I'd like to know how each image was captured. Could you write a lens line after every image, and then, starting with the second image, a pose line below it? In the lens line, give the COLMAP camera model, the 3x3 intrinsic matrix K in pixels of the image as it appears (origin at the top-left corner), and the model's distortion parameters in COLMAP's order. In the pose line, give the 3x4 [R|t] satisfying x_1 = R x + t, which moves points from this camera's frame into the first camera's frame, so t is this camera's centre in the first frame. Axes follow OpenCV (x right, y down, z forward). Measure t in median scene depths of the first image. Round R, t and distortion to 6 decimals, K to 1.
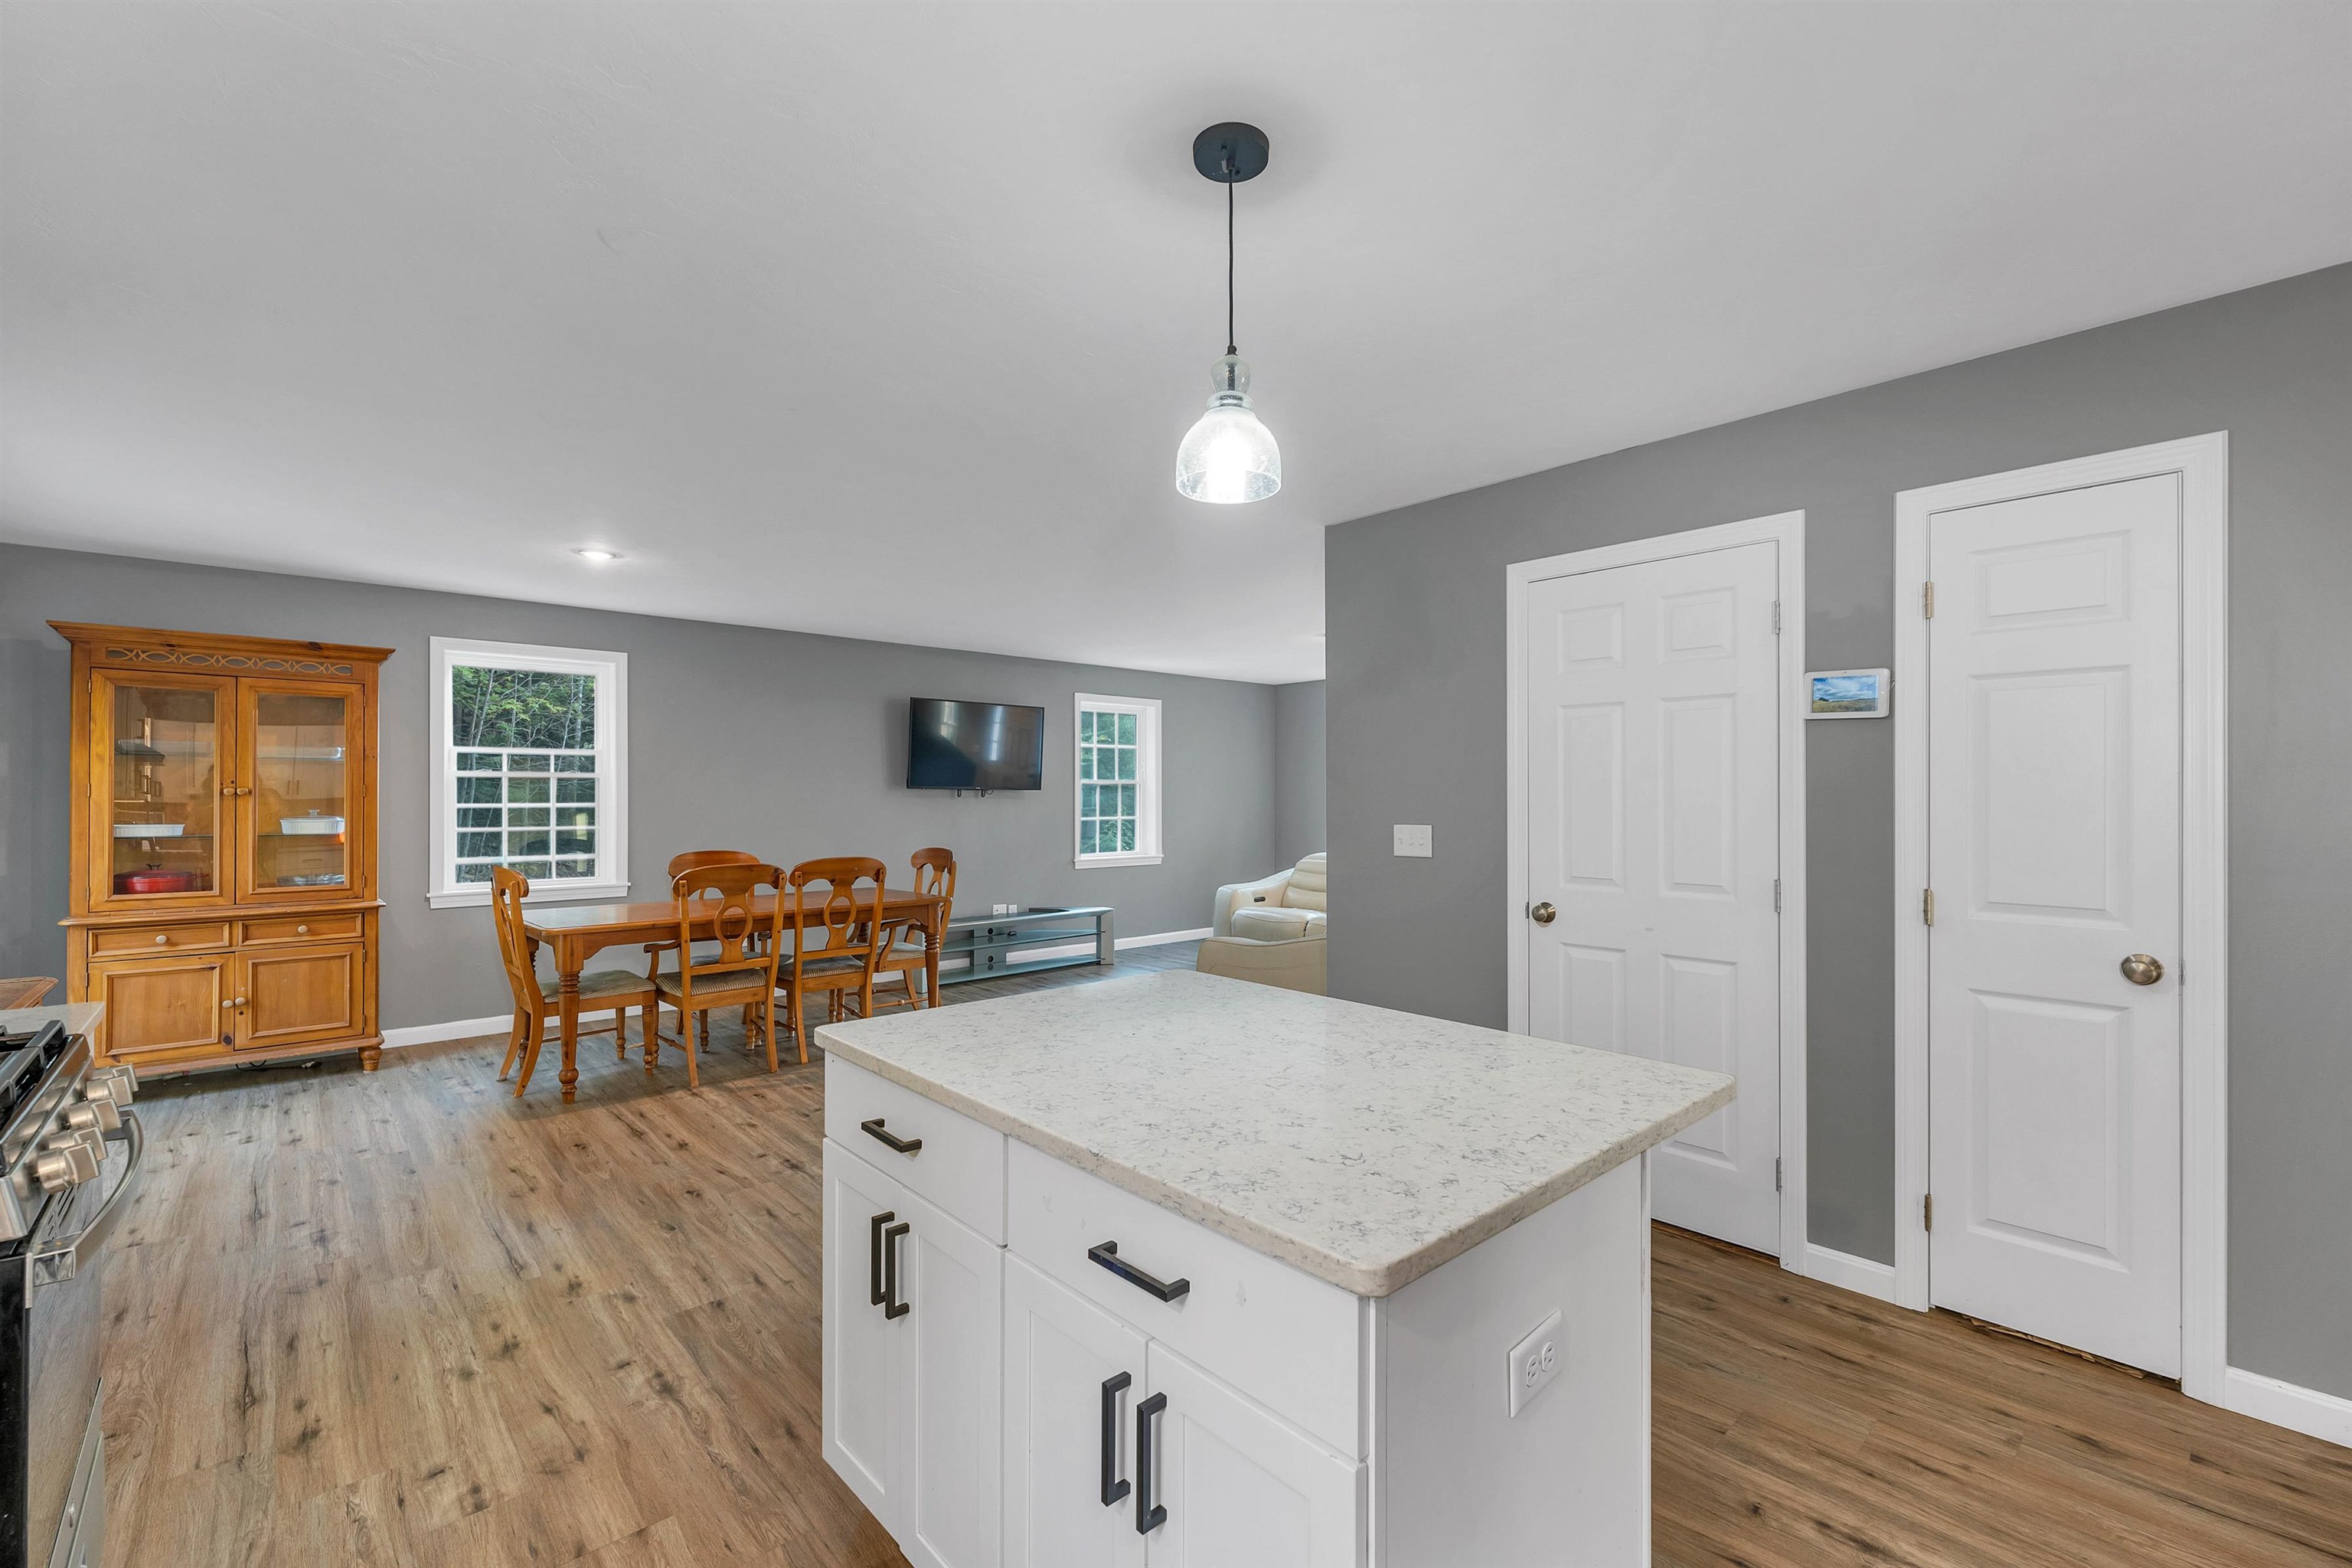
lens RADIAL K [[988.1, 0, 1181.6], [0, 988.1, 796.8], [0, 0, 1]] dist [0.001173, -0.000119]
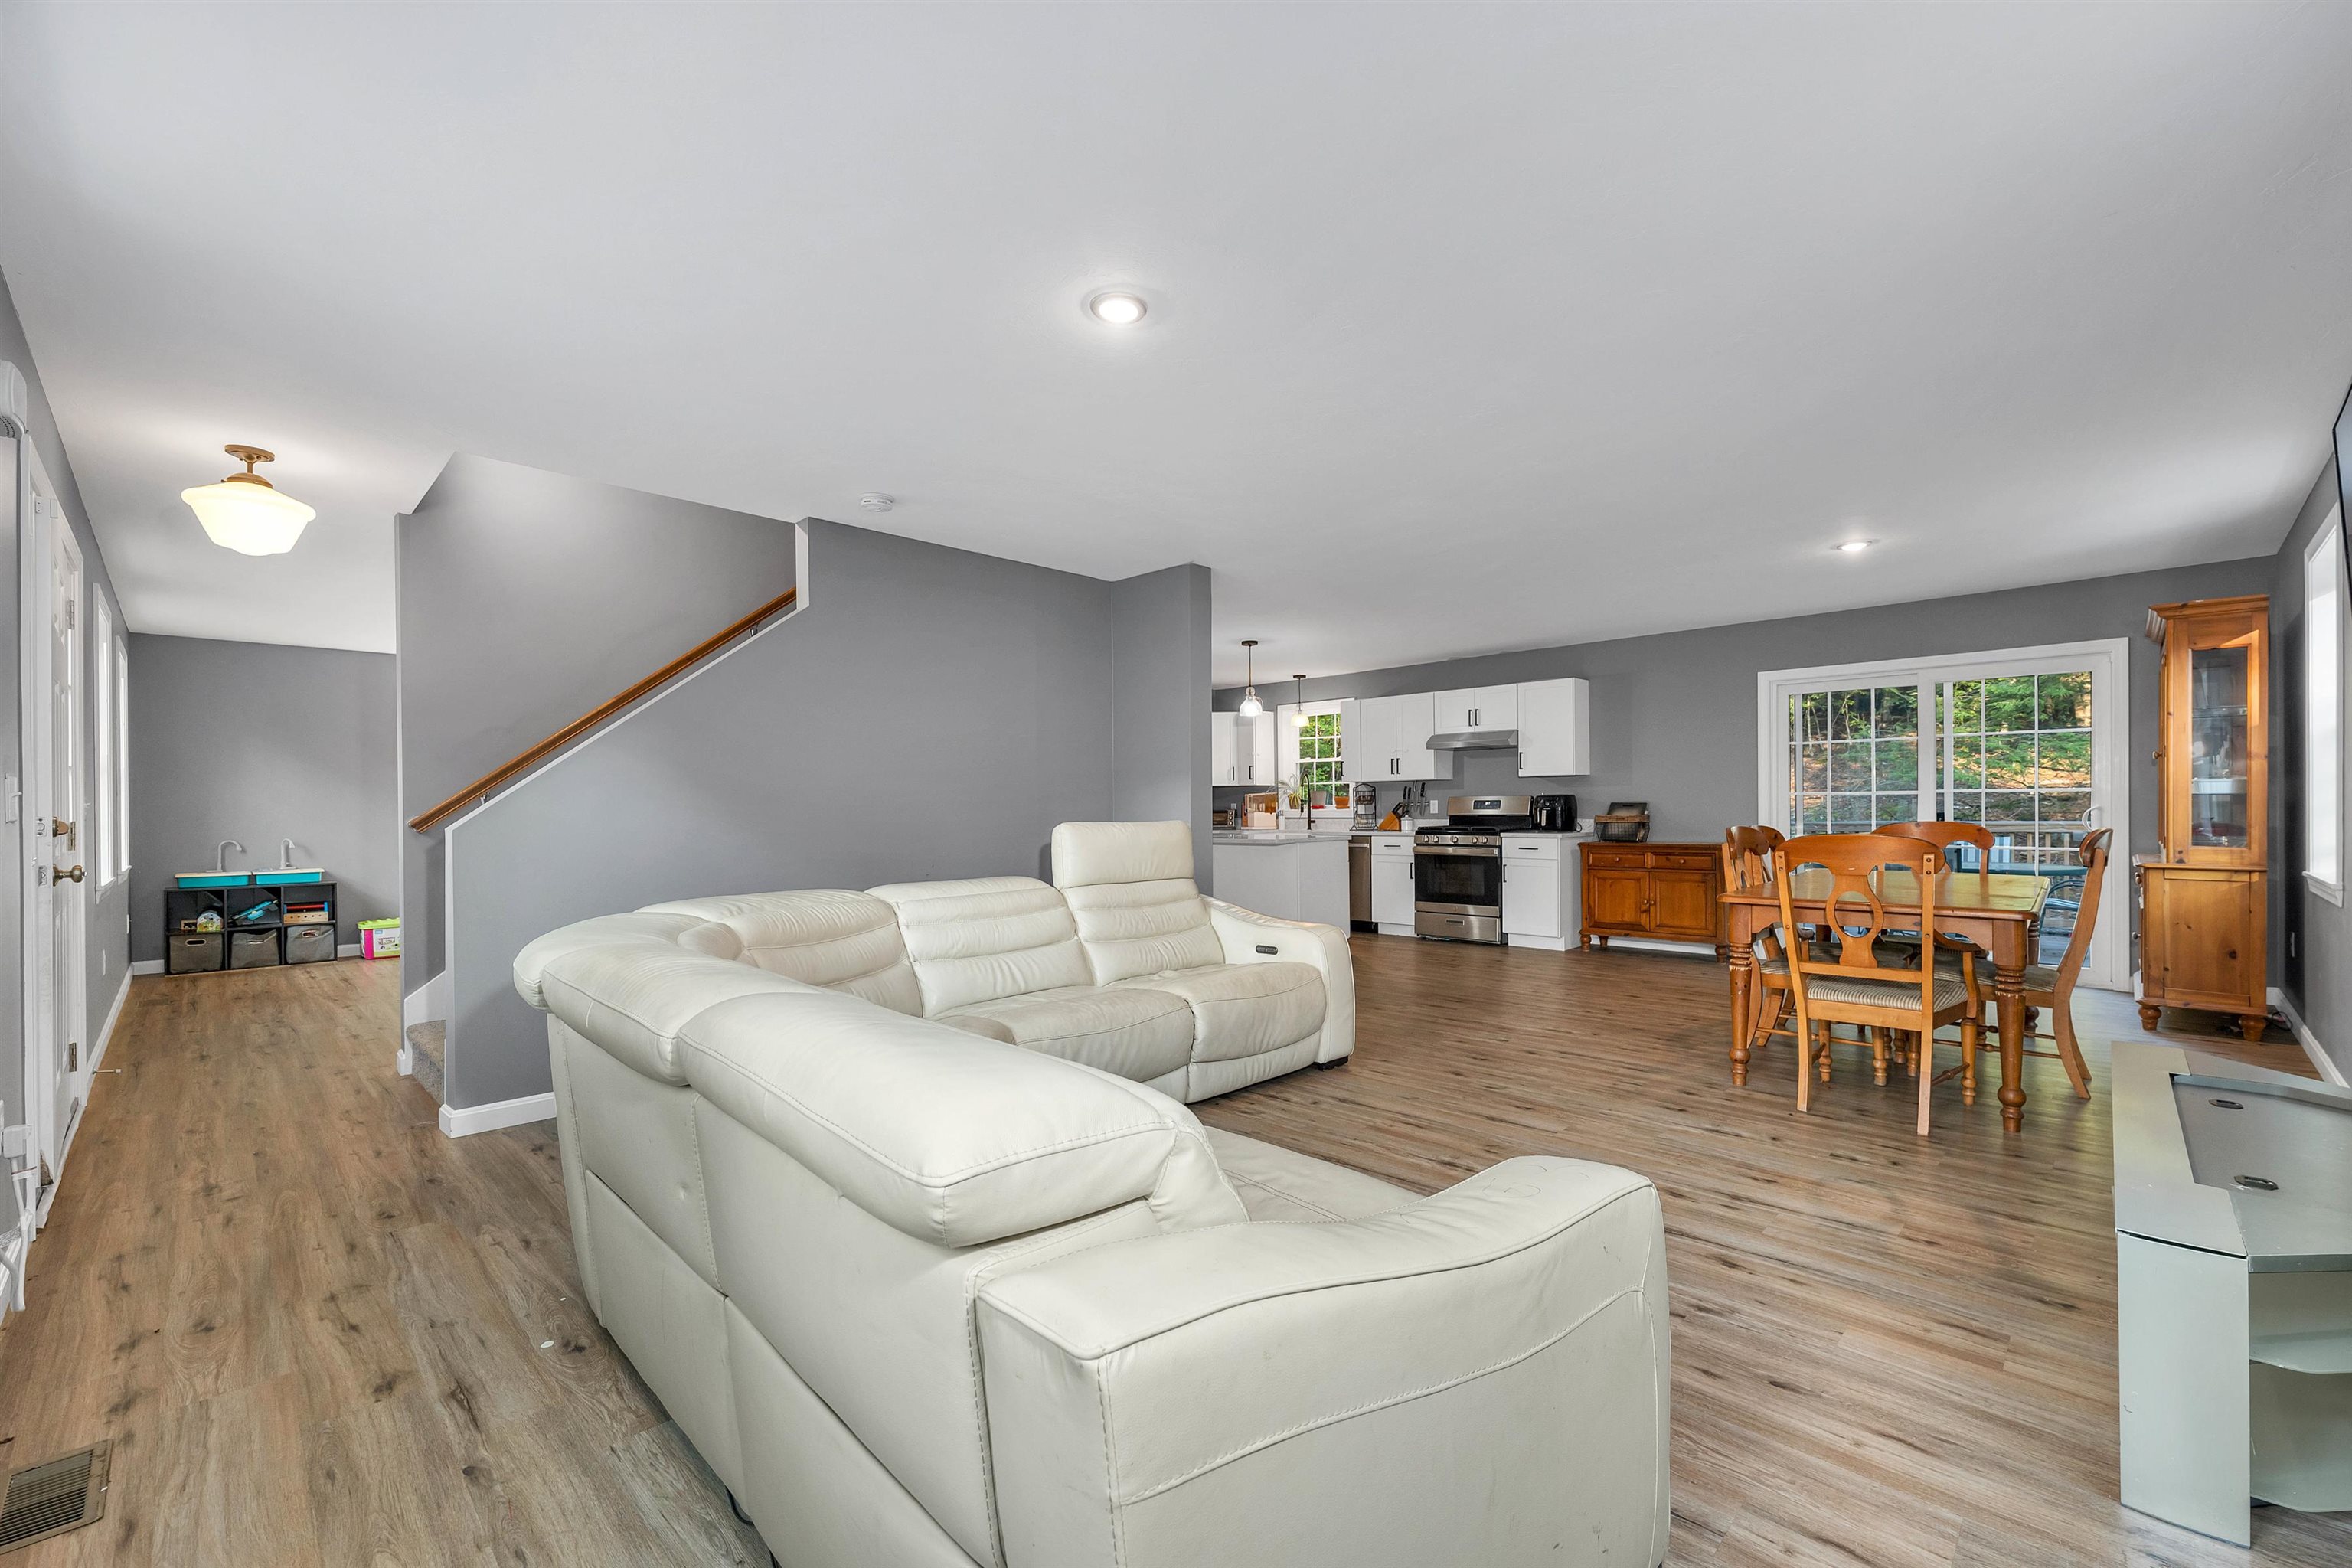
lens RADIAL K [[962.0, 0, 1177.1], [0, 962.0, 817.5], [0, 0, 1]] dist [-0.000127, -0.000048]
pose [[-0.998962, 0.008906, -0.044670, 0.269222], [0.008554, 0.999931, 0.008073, 0.057071], [0.044739, 0.007682, -0.998969, 2.463095]]
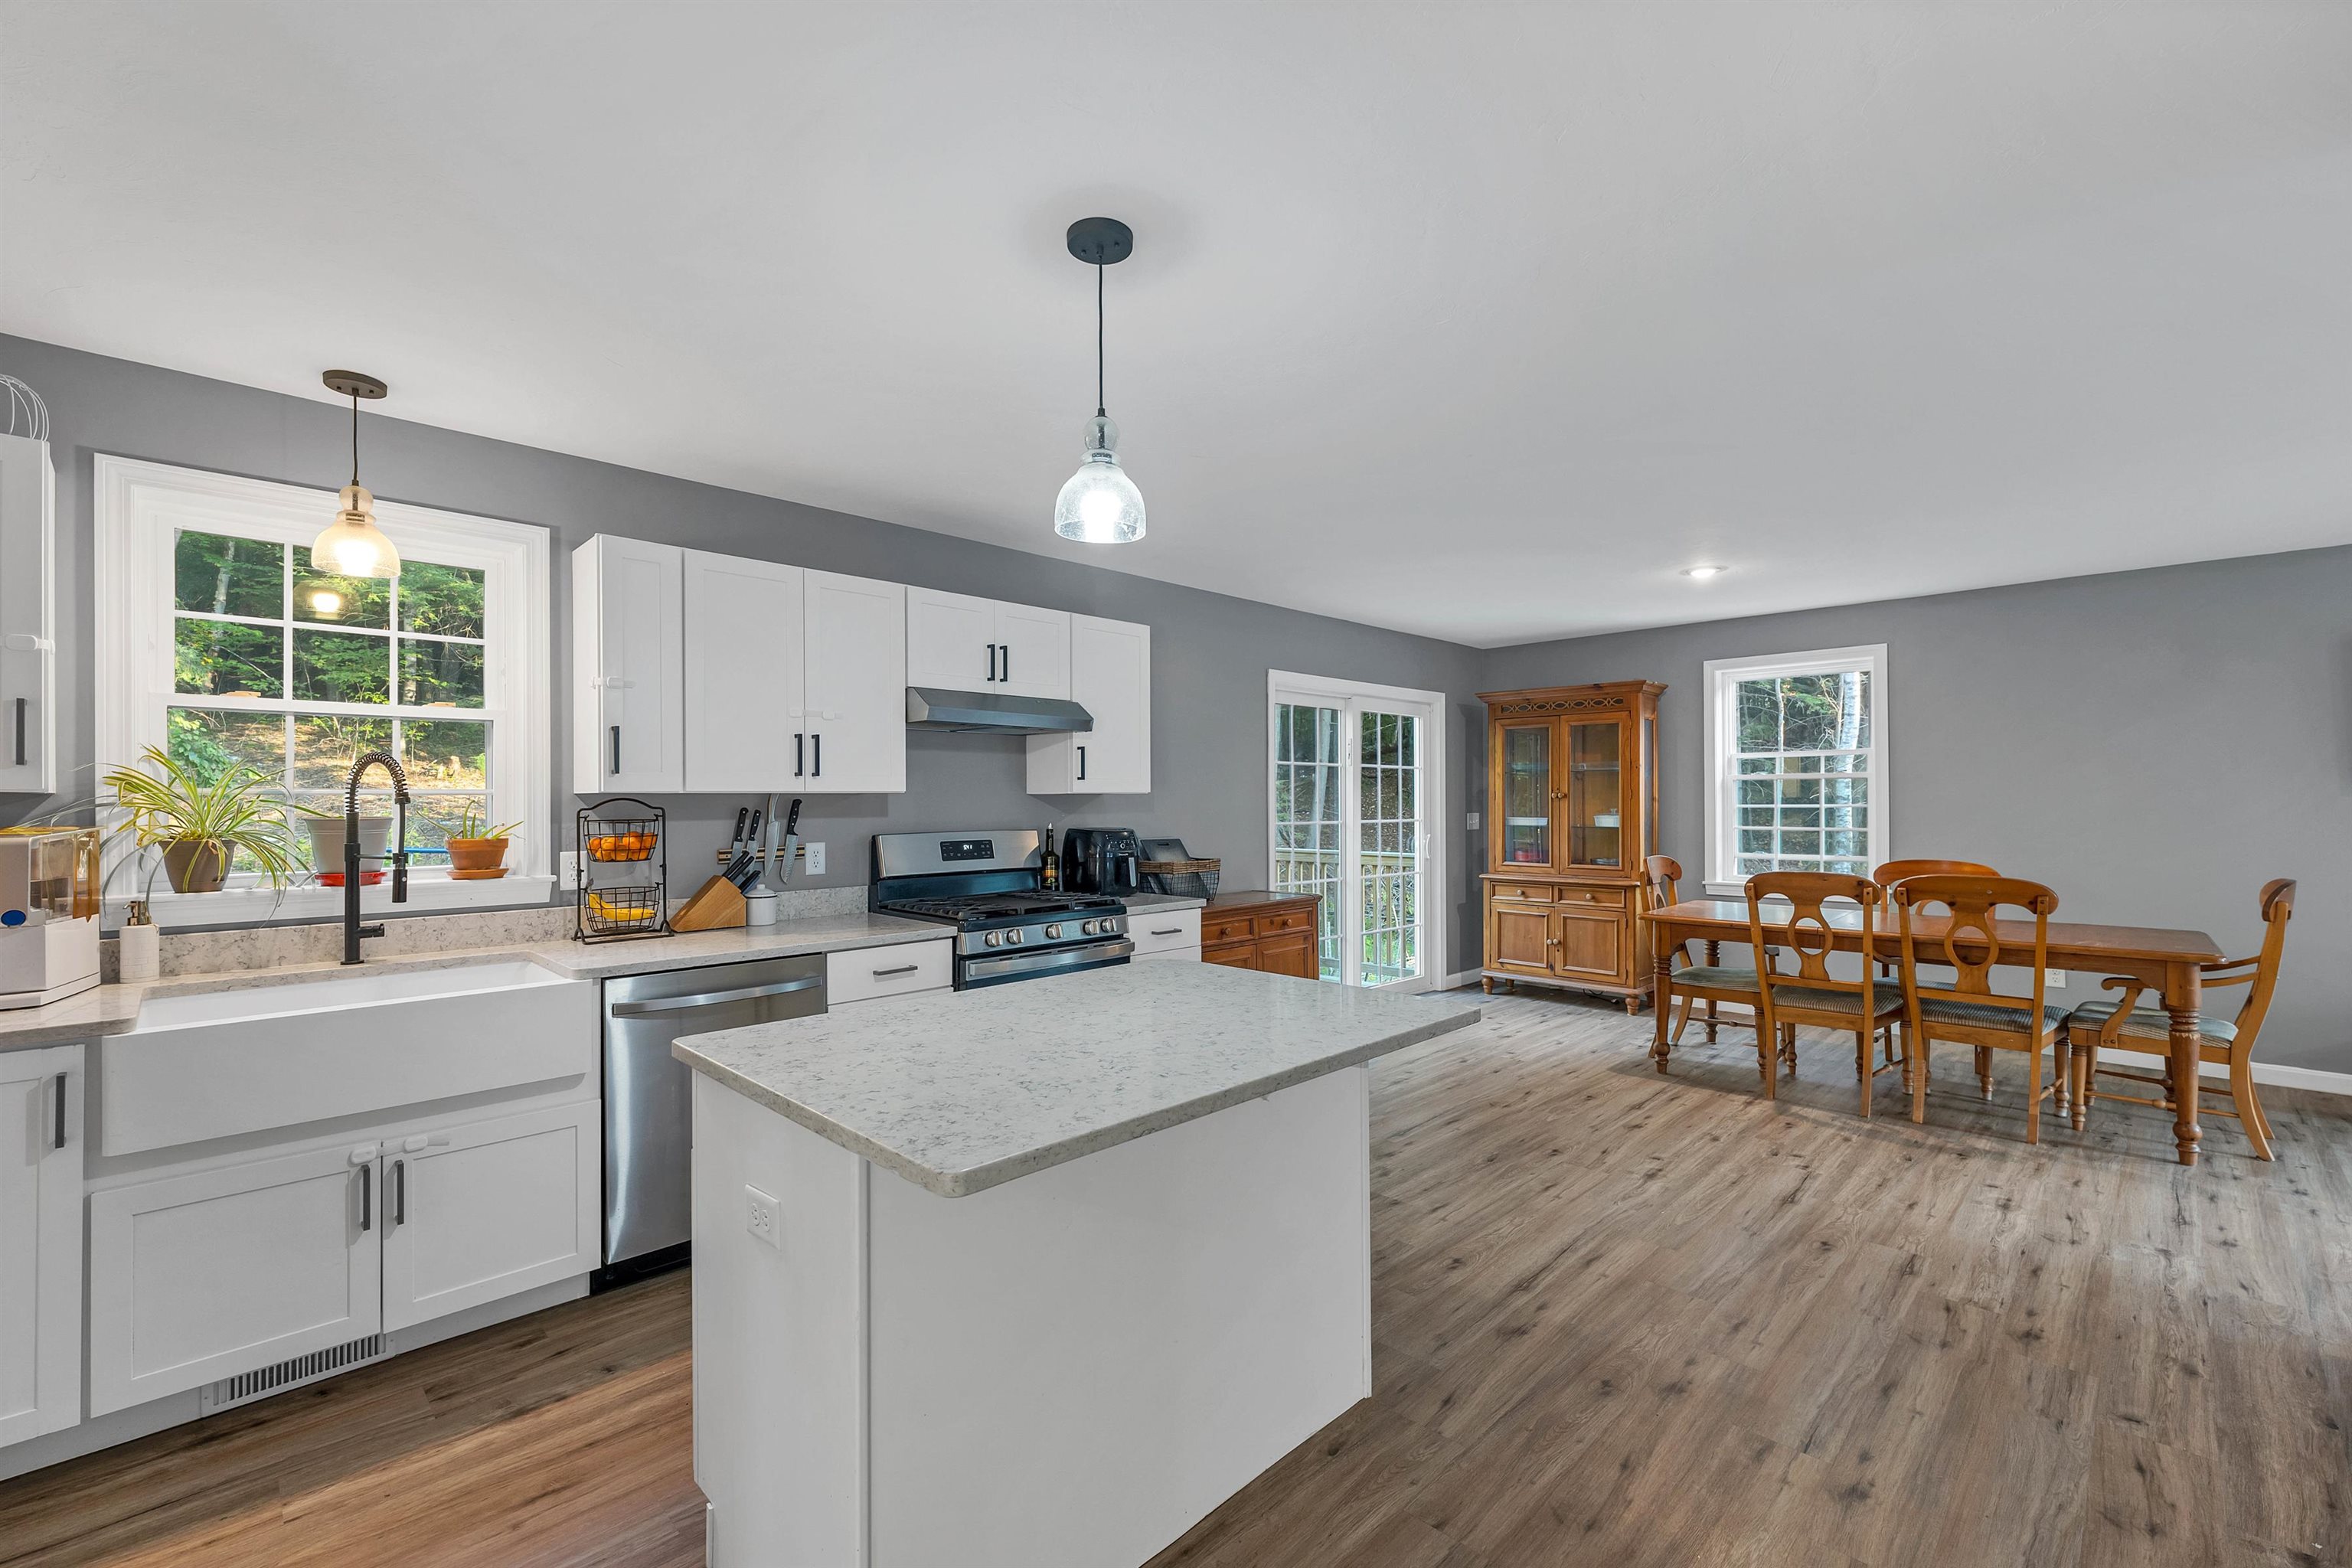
lens RADIAL K [[988.1, 0, 1181.6], [0, 988.1, 796.8], [0, 0, 1]] dist [0.001173, -0.000119]
pose [[0.045412, -0.004501, -0.998958, 0.538411], [0.005173, 0.999978, -0.004270, -0.000164], [0.998955, -0.004974, 0.045434, 0.465923]]
